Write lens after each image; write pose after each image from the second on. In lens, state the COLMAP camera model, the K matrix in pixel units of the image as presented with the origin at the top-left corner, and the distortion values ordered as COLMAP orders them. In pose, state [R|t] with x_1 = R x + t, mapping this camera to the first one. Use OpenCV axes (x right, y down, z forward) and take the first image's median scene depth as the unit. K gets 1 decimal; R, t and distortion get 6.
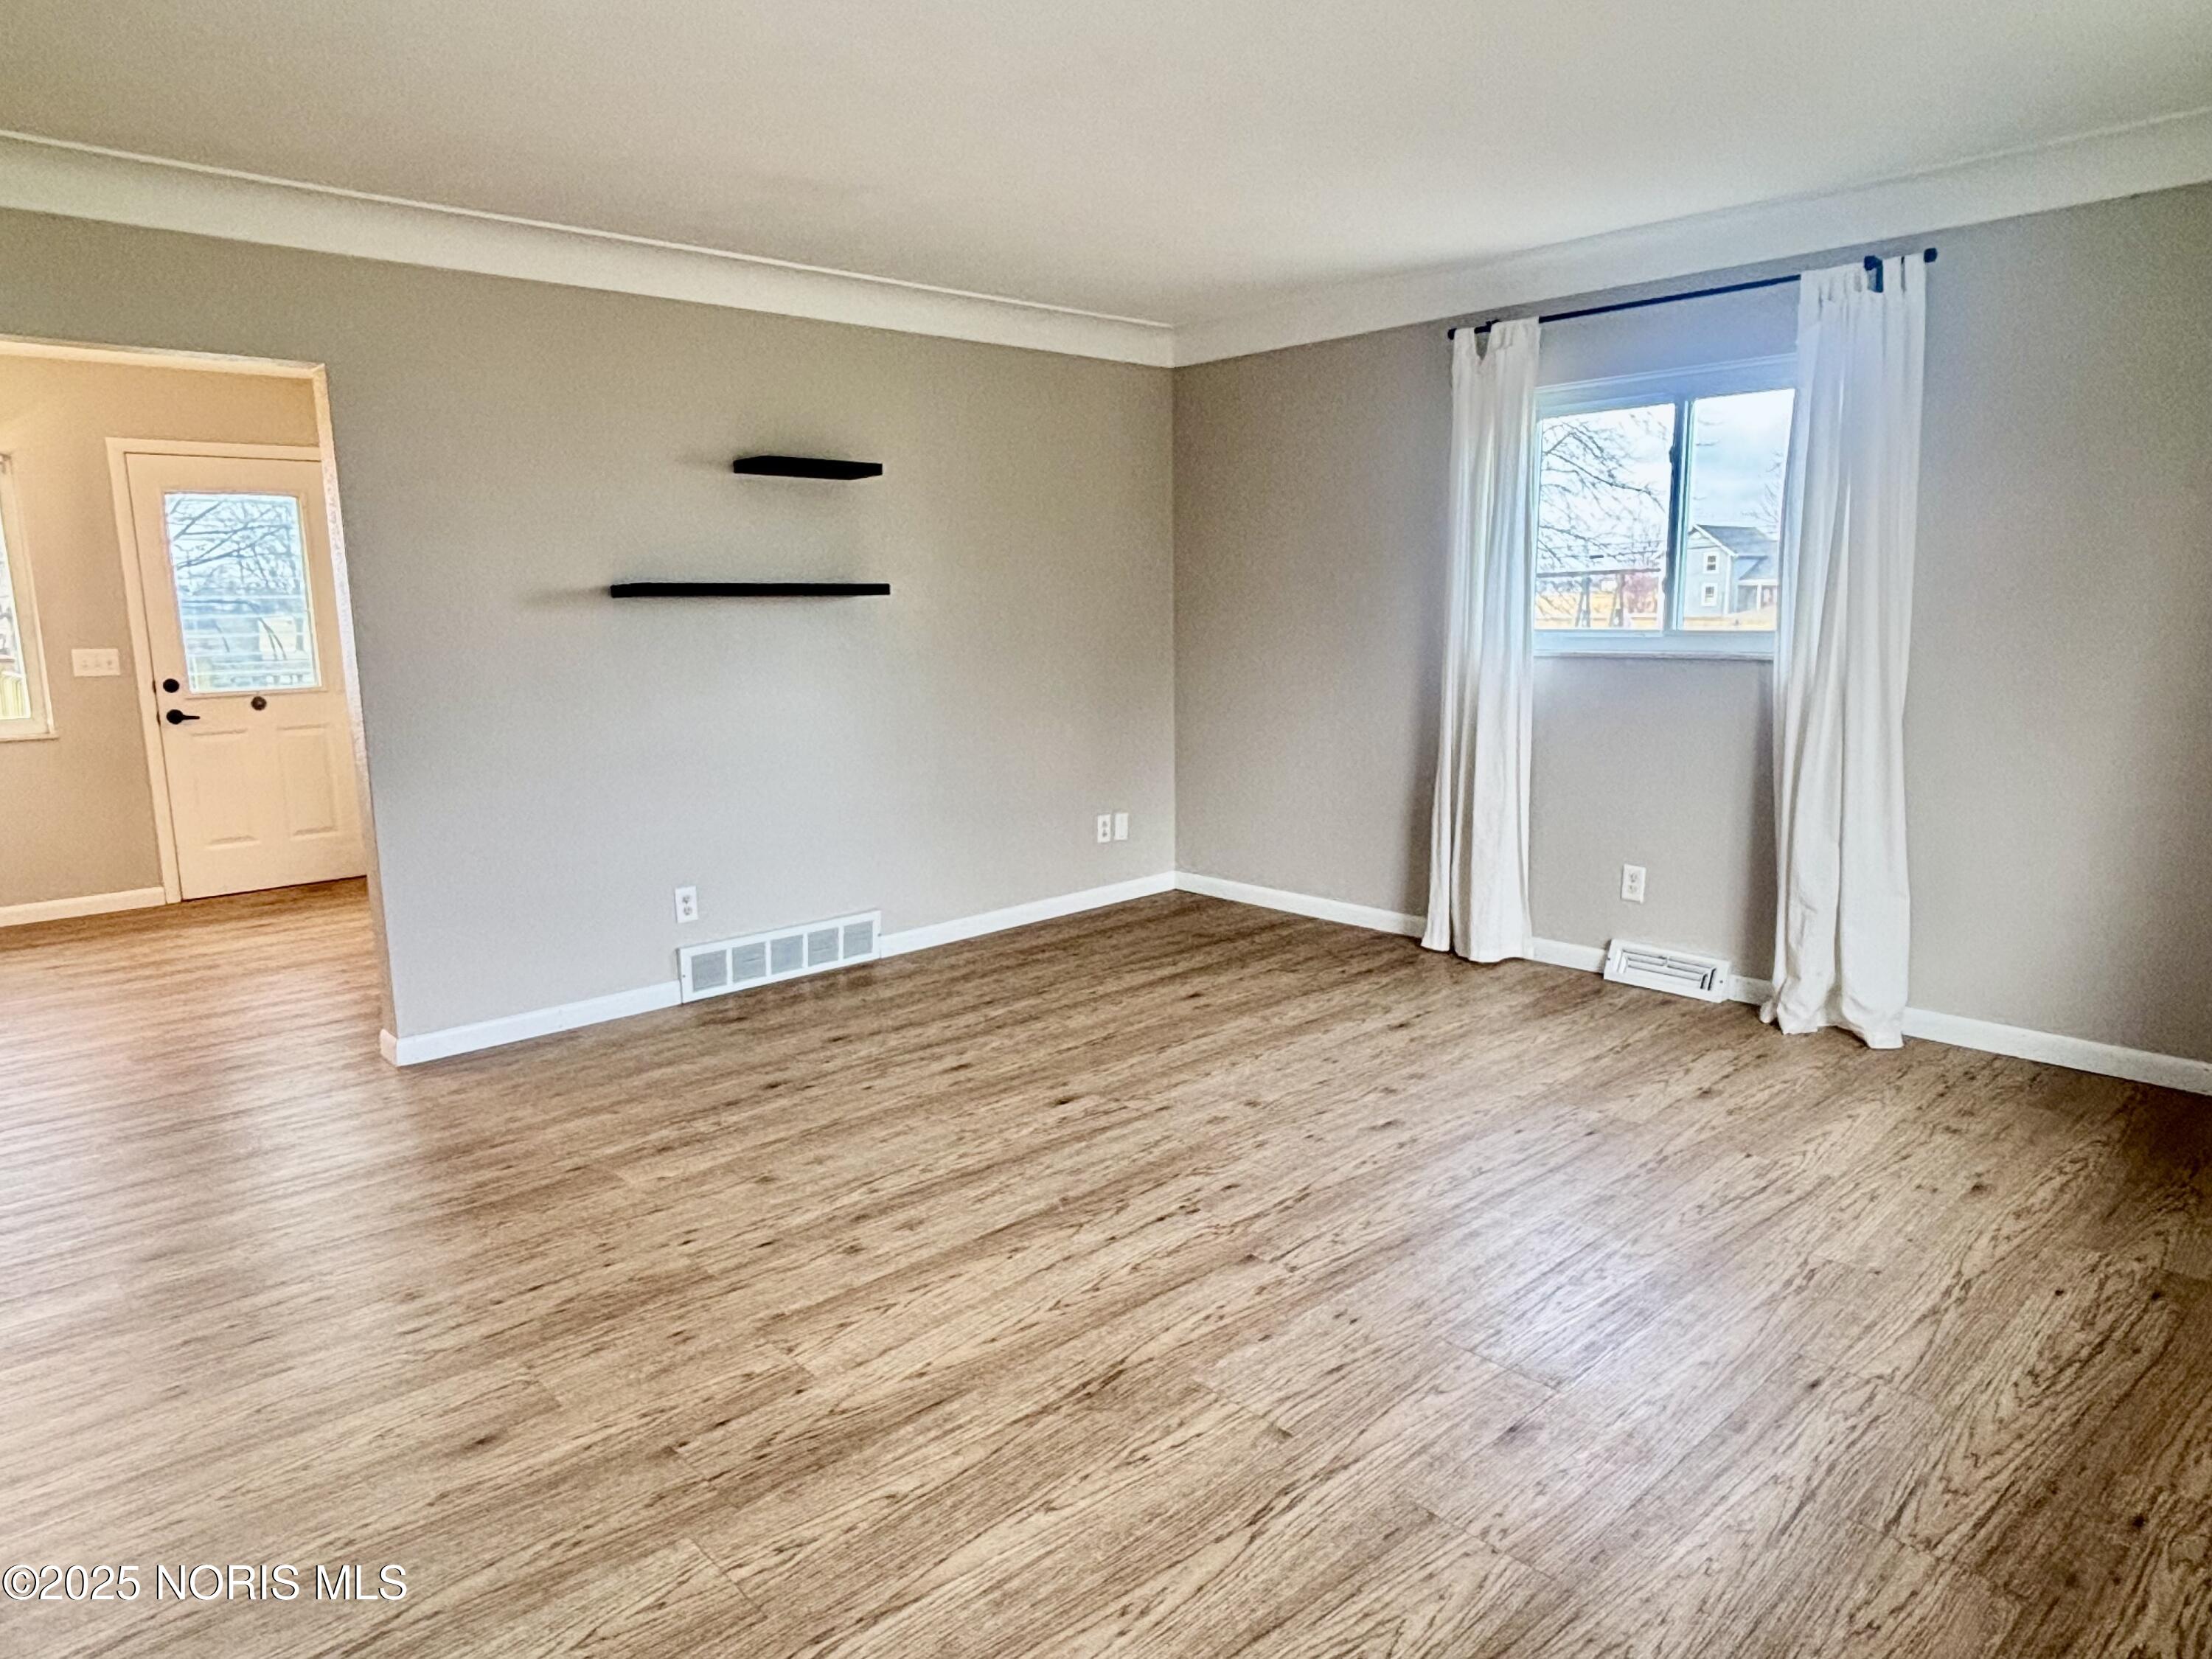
lens RADIAL K [[1375.7, 0, 1103.5], [0, 1375.7, 820.4], [0, 0, 1]] dist [-0.001331, -0.008266]
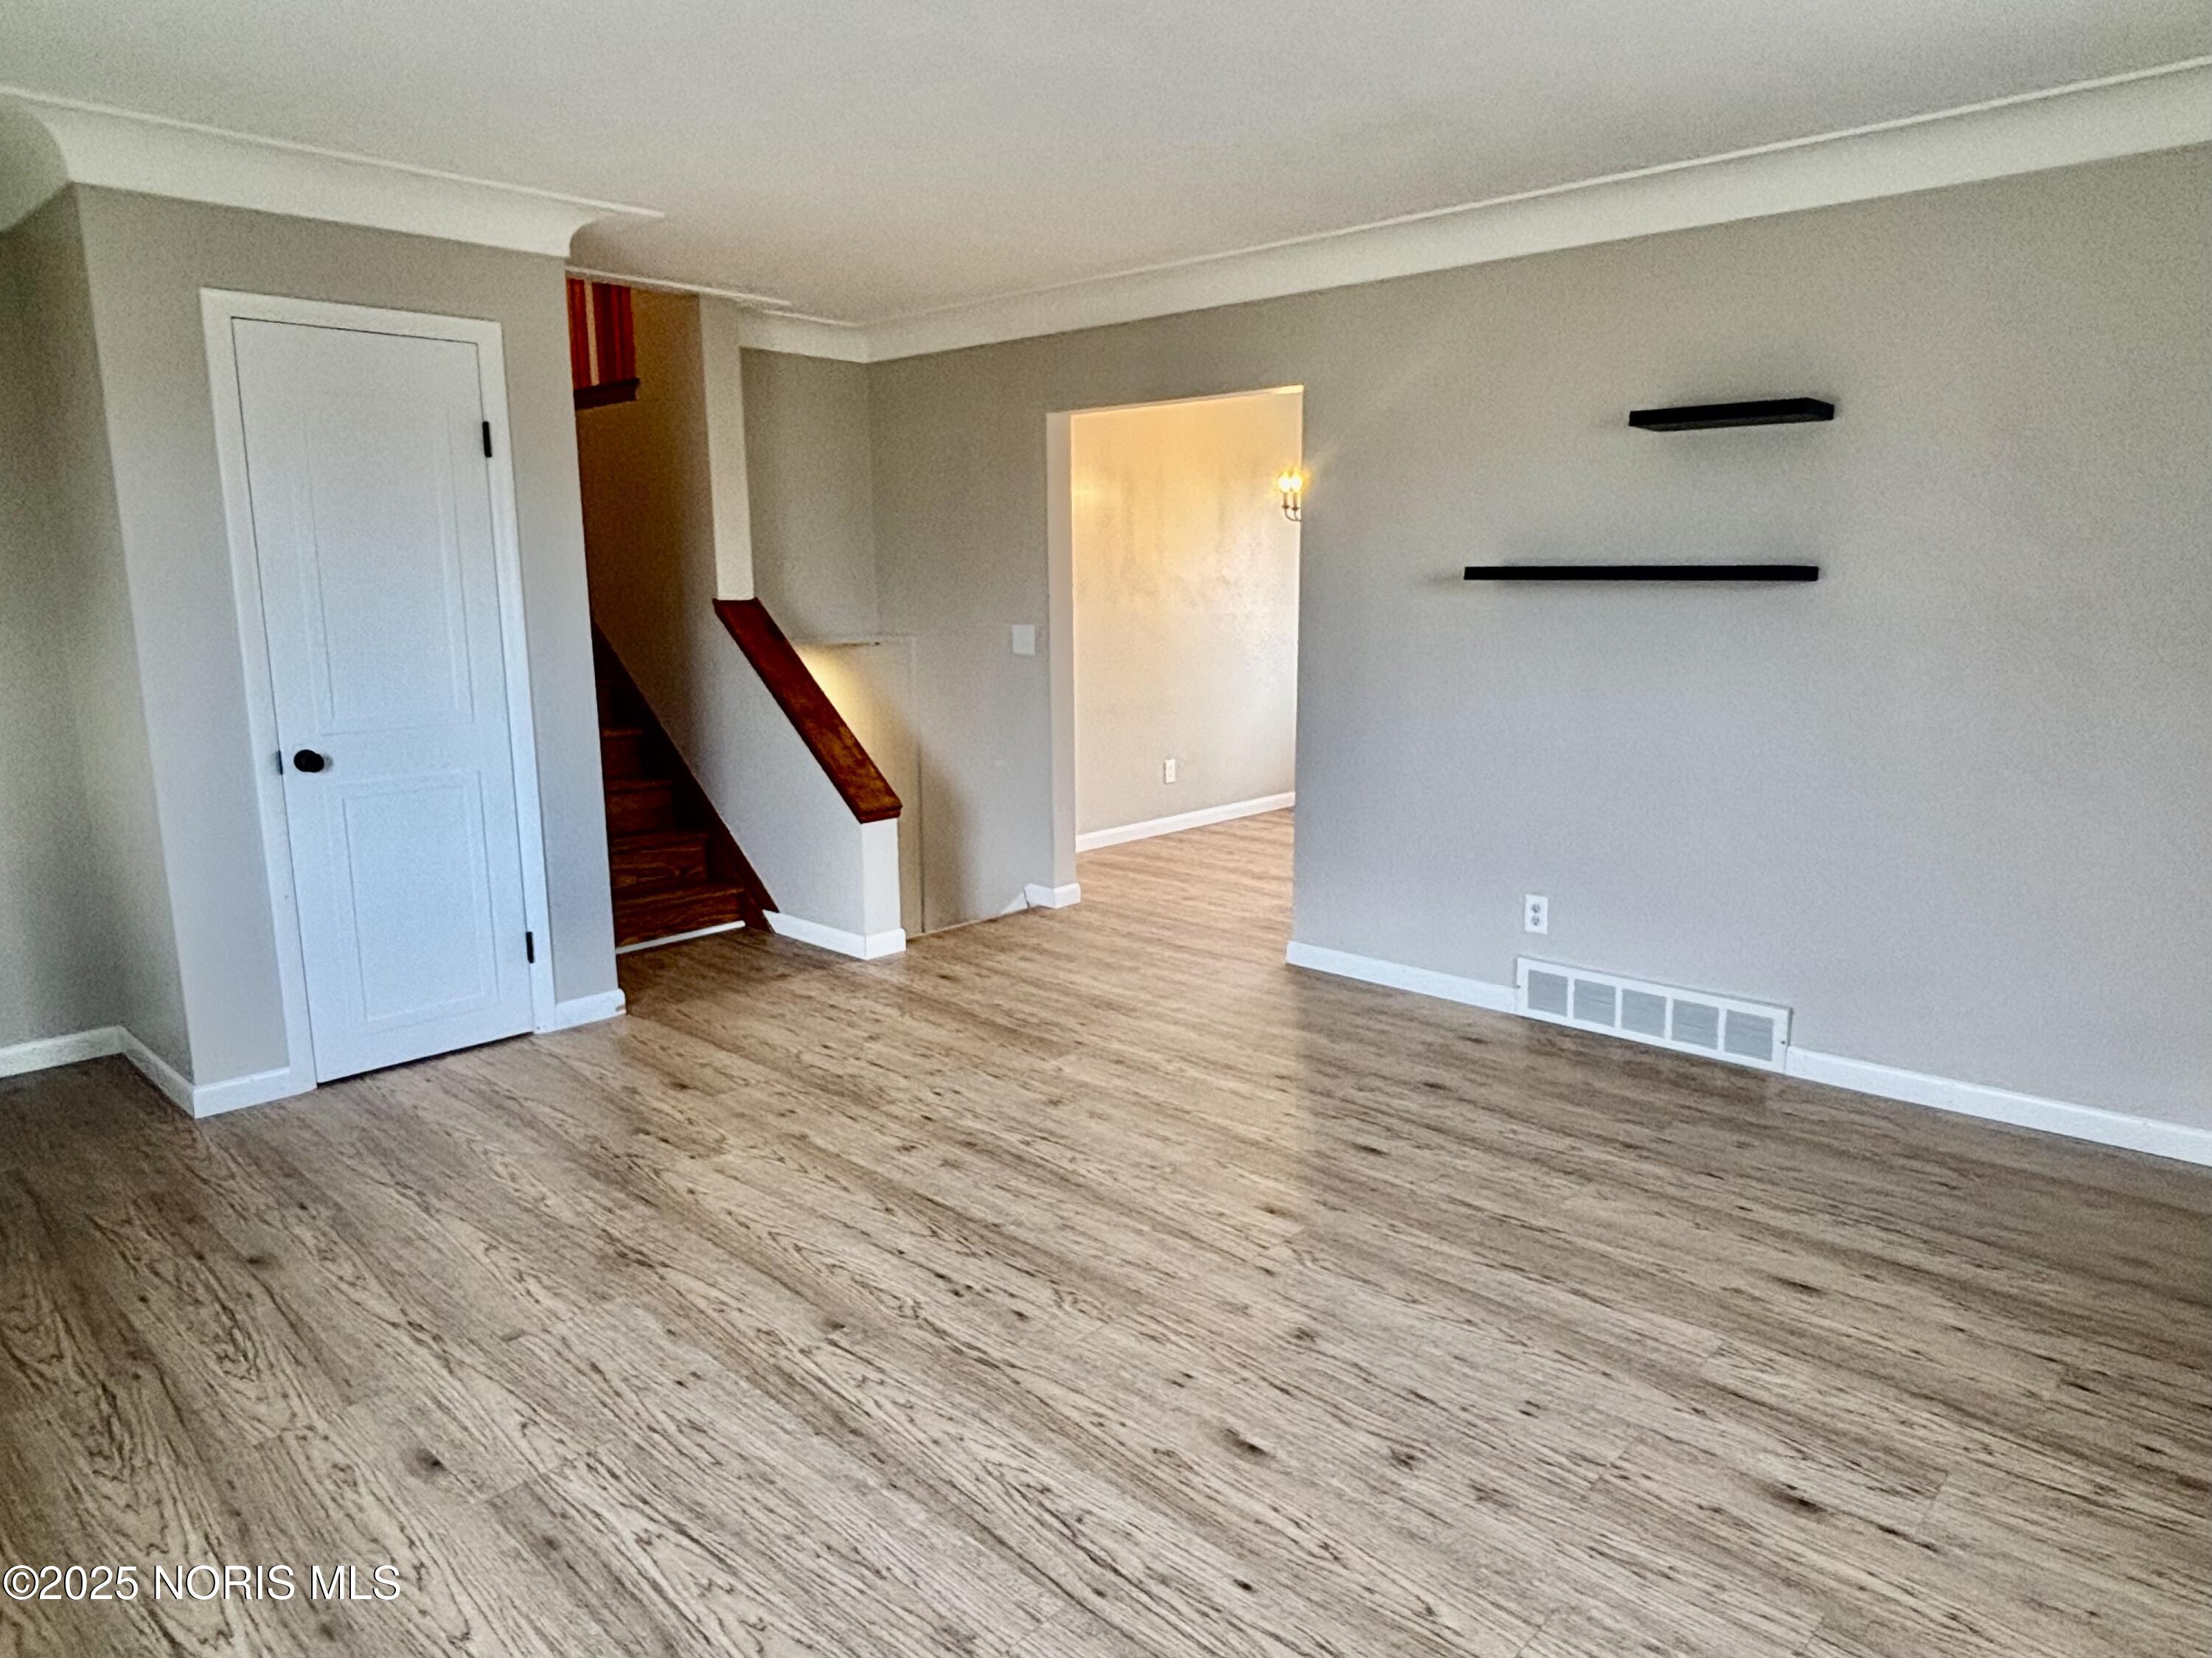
lens RADIAL K [[1375.6, 0, 1102.8], [0, 1375.6, 834.1], [0, 0, 1]] dist [-0.001331, -0.008266]
pose [[0.088887, 0.210496, -0.973545, 0.629091], [-0.160010, 0.967737, 0.194631, -0.139486], [0.983105, 0.138477, 0.119700, 0.671636]]
